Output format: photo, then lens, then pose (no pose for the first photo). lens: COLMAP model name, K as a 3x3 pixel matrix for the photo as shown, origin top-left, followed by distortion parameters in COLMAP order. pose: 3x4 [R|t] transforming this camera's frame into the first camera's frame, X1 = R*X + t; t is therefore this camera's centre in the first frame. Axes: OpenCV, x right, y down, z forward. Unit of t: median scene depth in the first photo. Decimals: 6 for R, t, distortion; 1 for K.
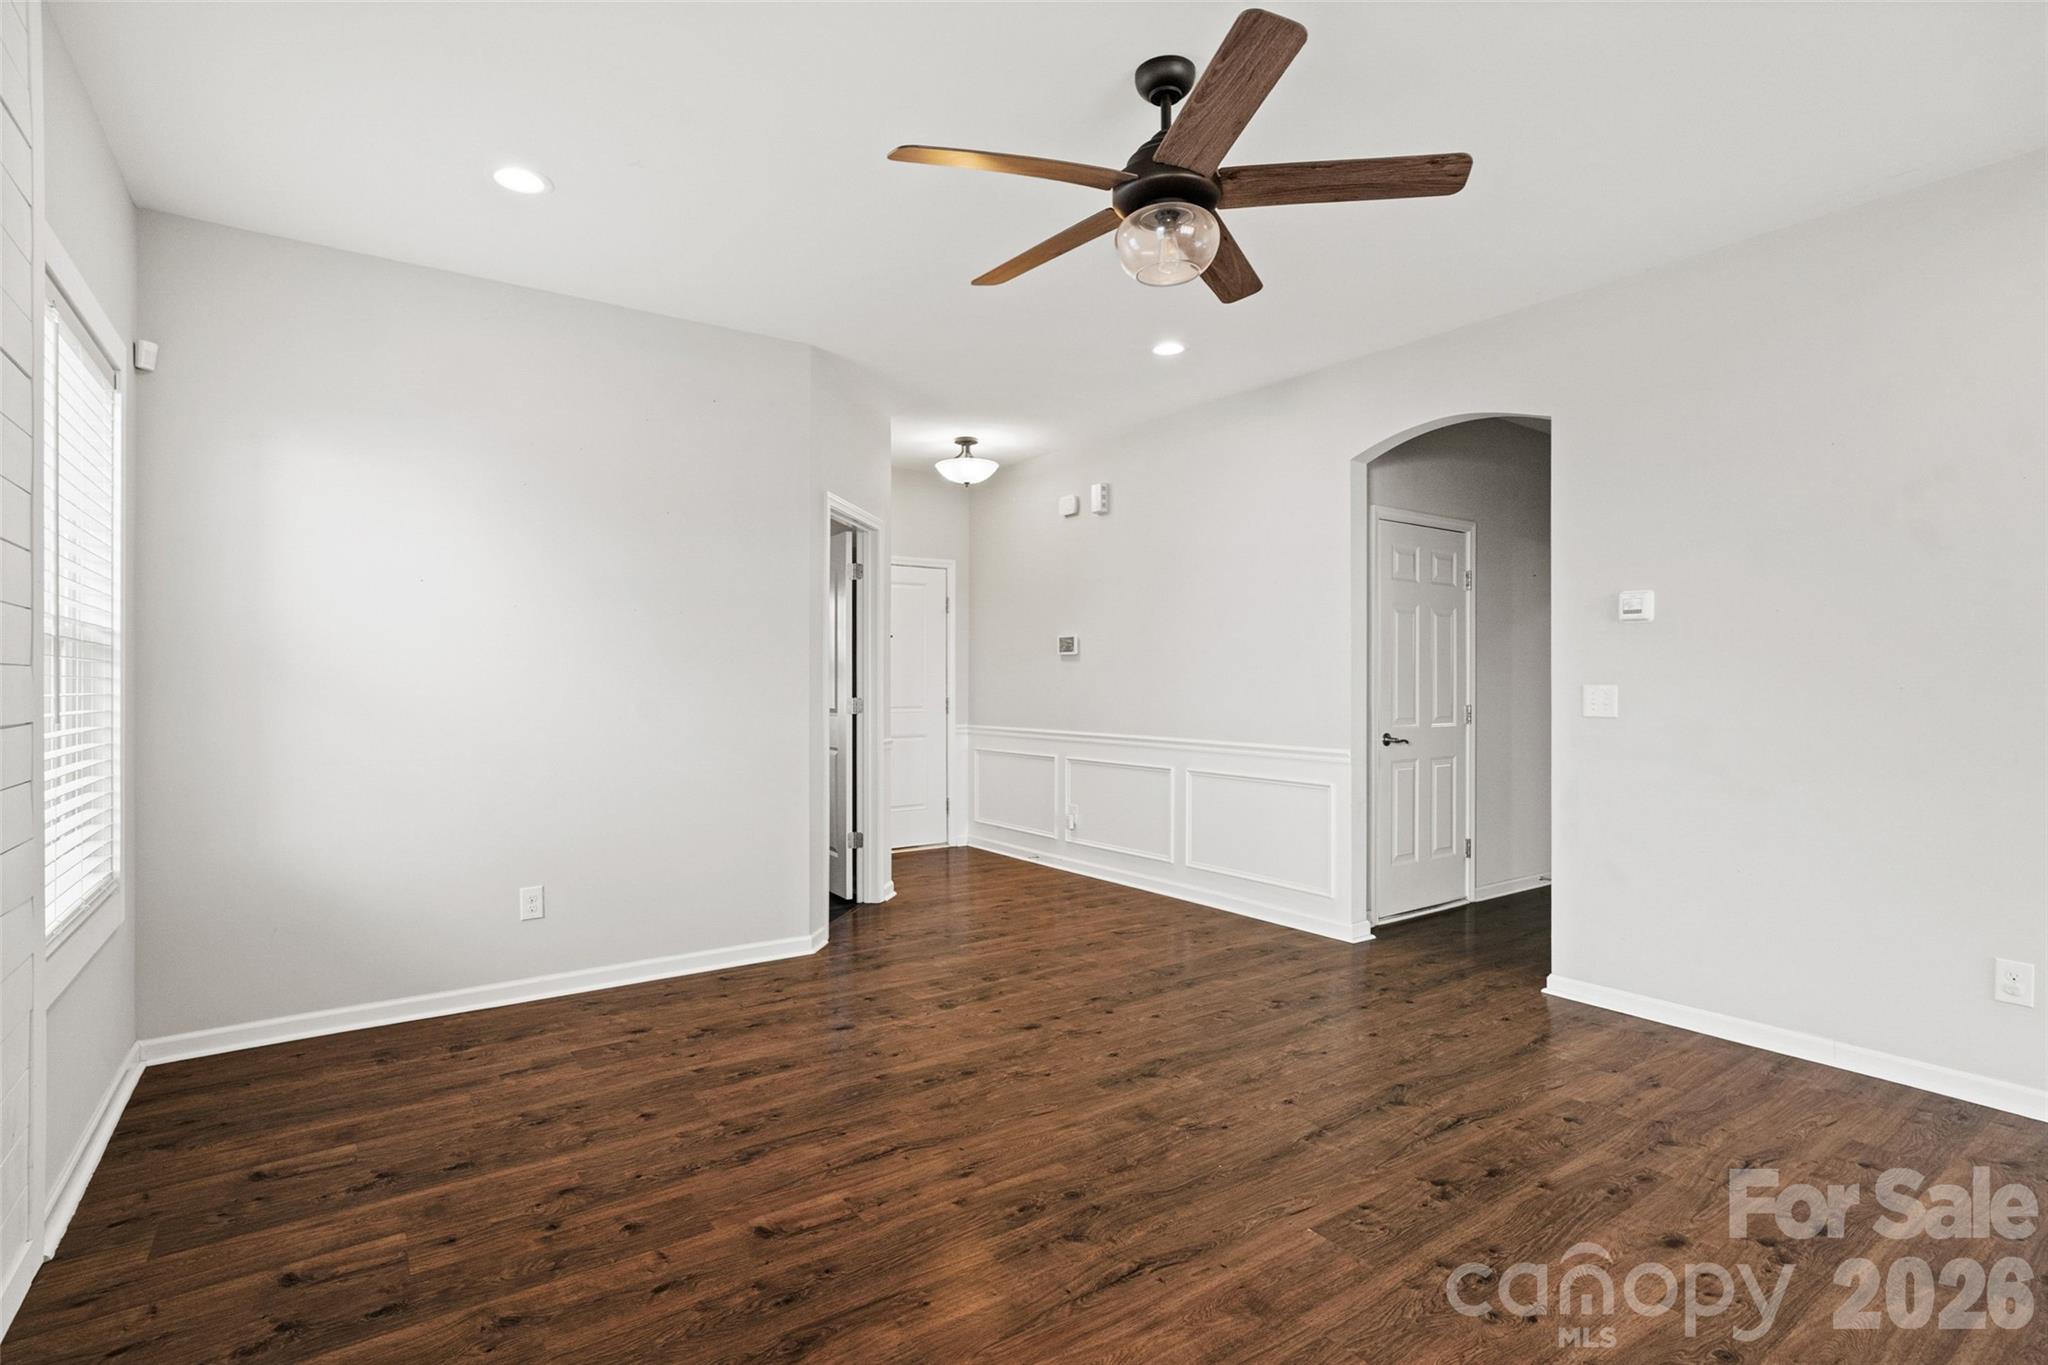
lens RADIAL K [[985.2, 0, 1035.2], [0, 985.2, 677.7], [0, 0, 1]] dist [-0.012386, 0.004318]
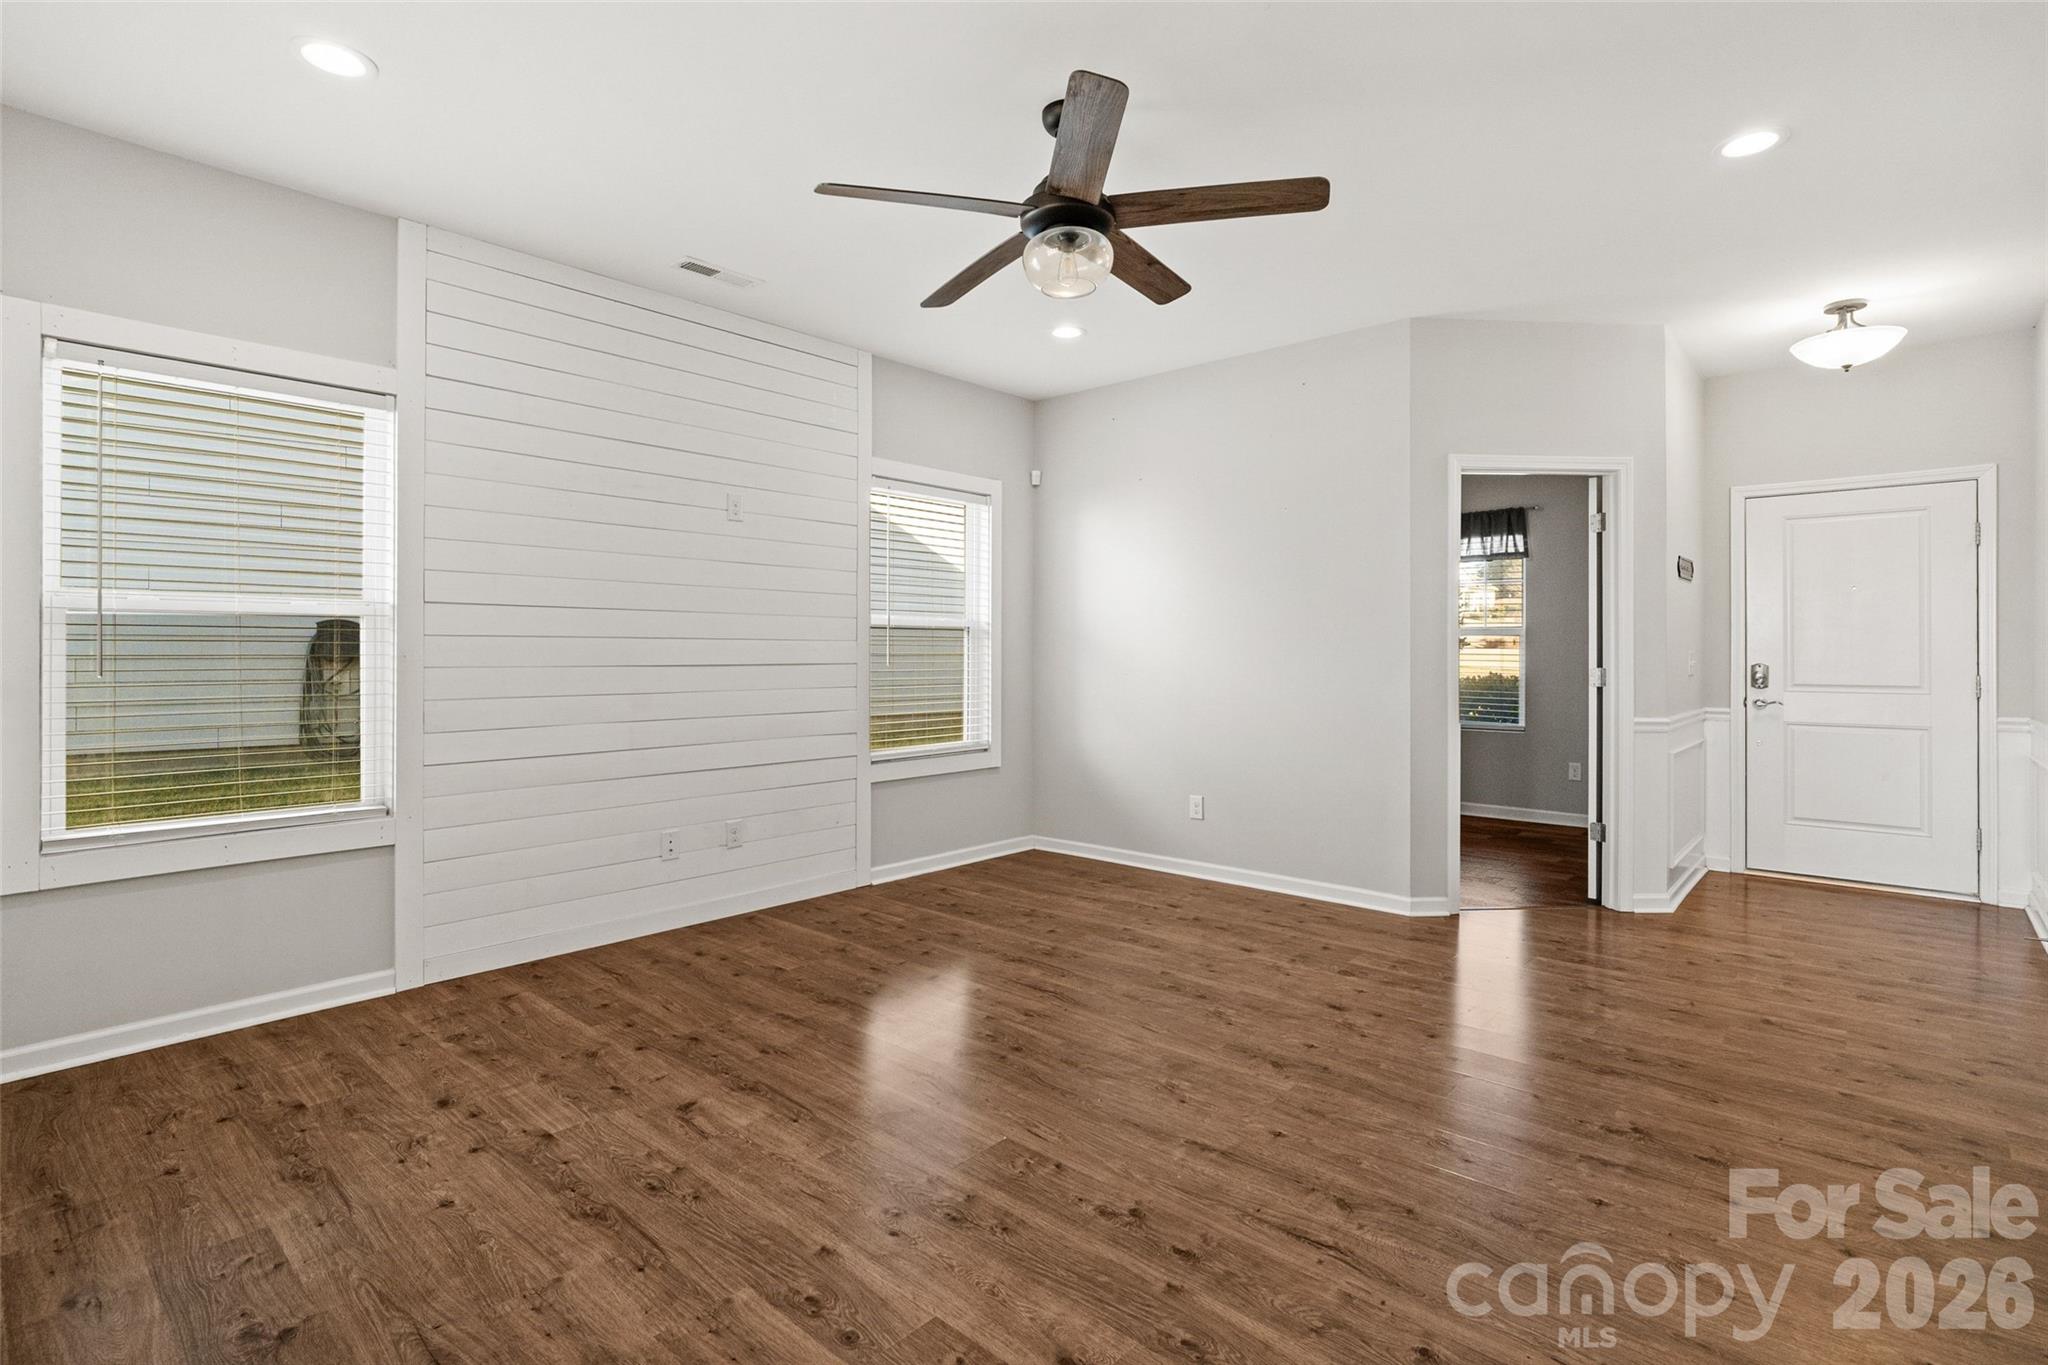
lens RADIAL K [[985.2, 0, 1006.7], [0, 985.2, 640.6], [0, 0, 1]] dist [-0.012386, 0.004318]
pose [[0.210213, -0.010288, -0.977601, 1.034660], [-0.000135, 0.999944, -0.010552, 0.011217], [0.977656, 0.002350, 0.210200, 0.581469]]
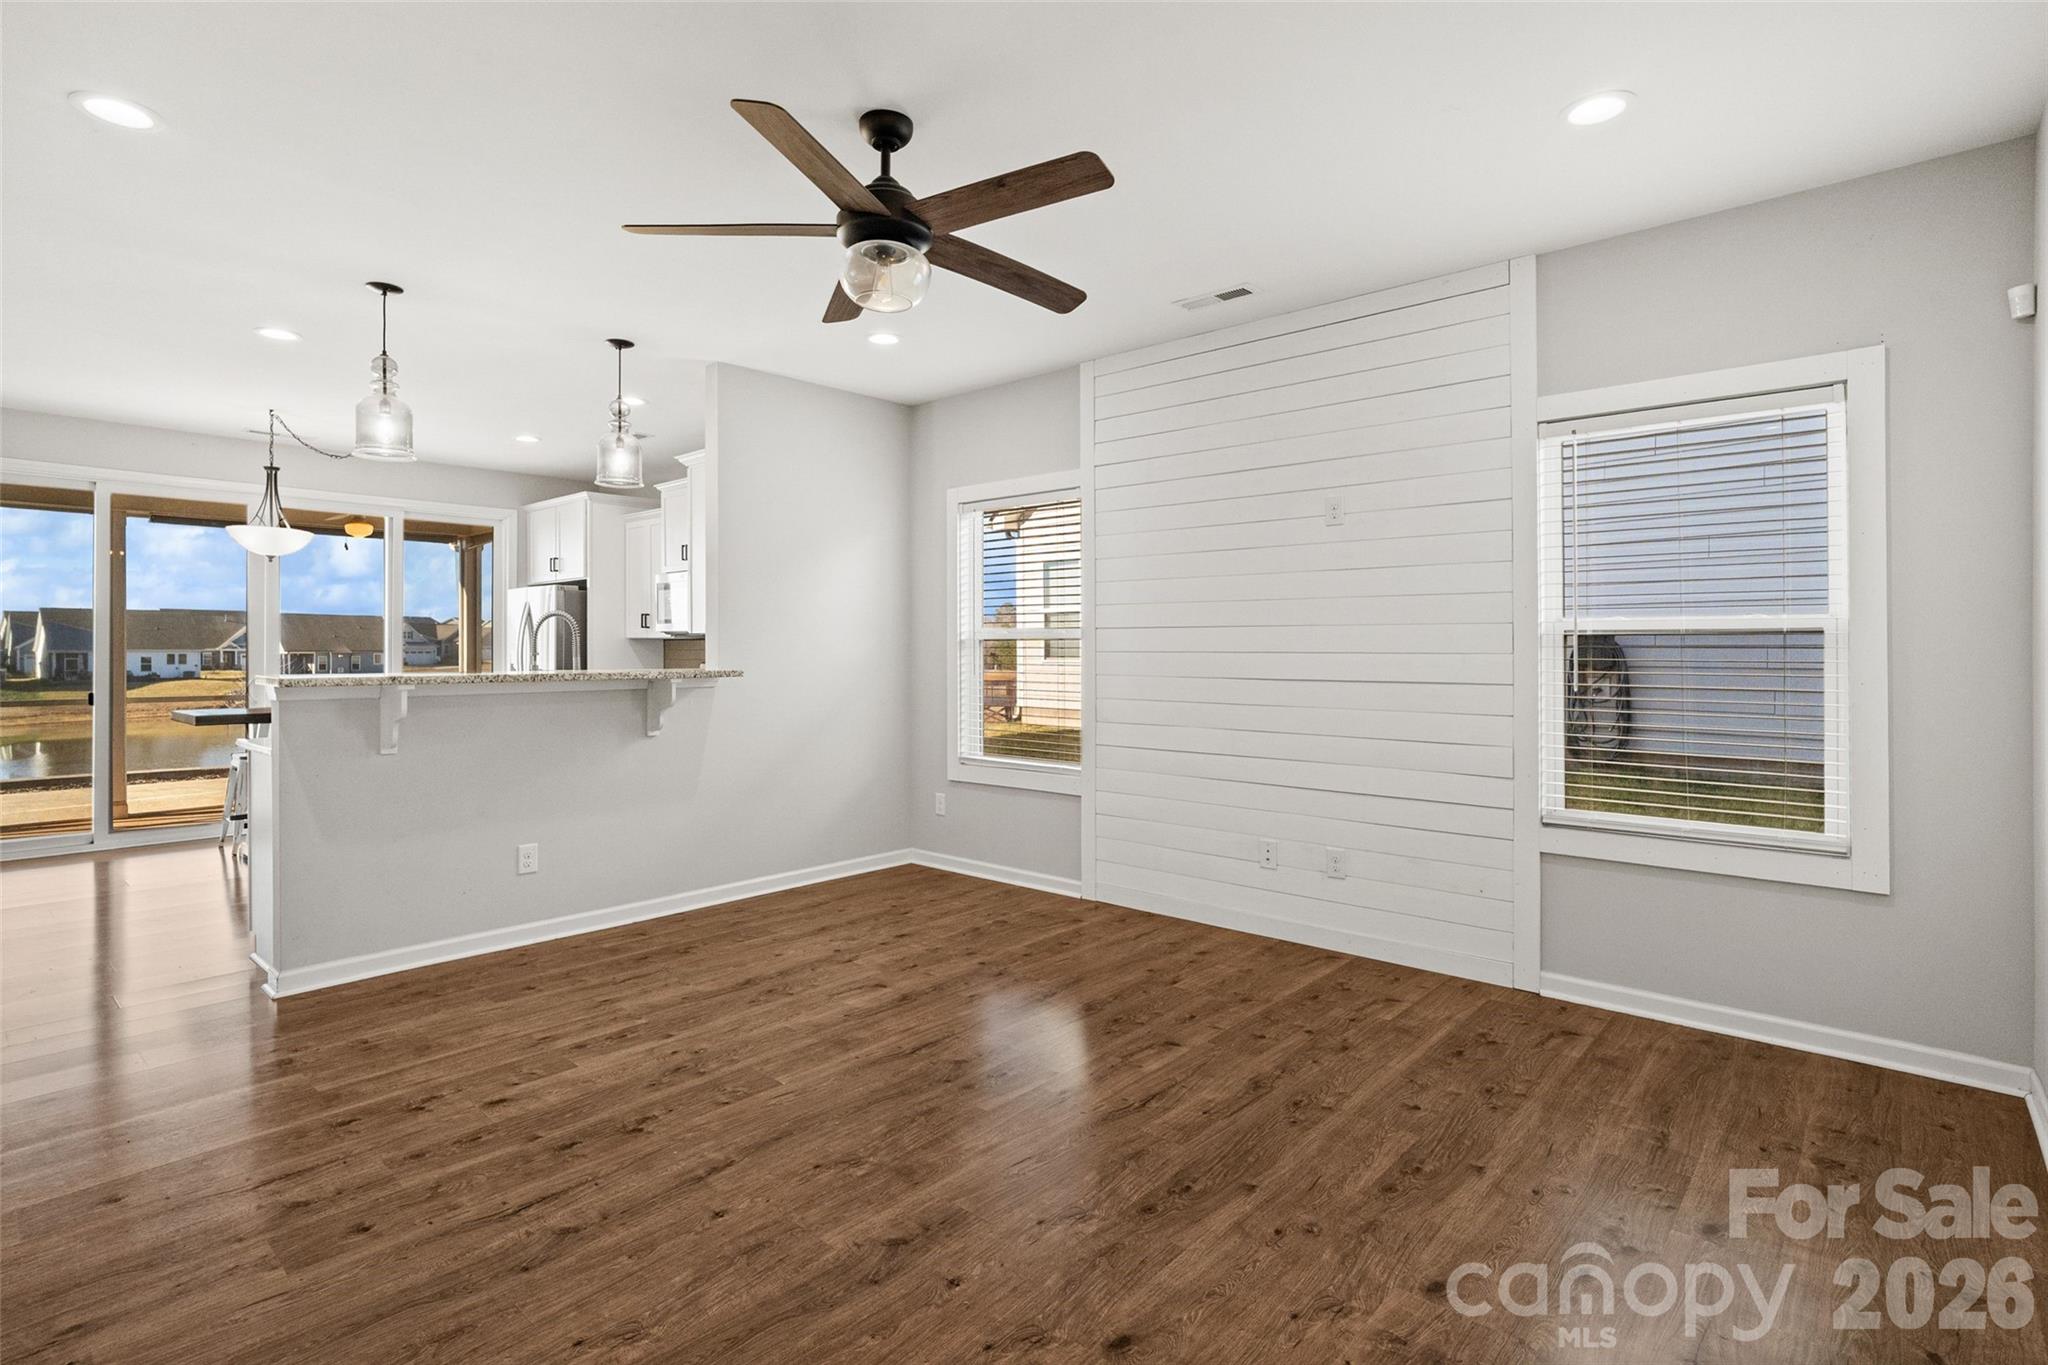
lens RADIAL K [[985.2, 0, 1041.2], [0, 985.2, 663.5], [0, 0, 1]] dist [-0.012386, 0.004318]
pose [[-0.973091, 0.002175, -0.230411, 0.185802], [-0.000615, 0.999927, 0.012037, -0.011329], [0.230420, 0.011855, -0.973019, 1.781875]]
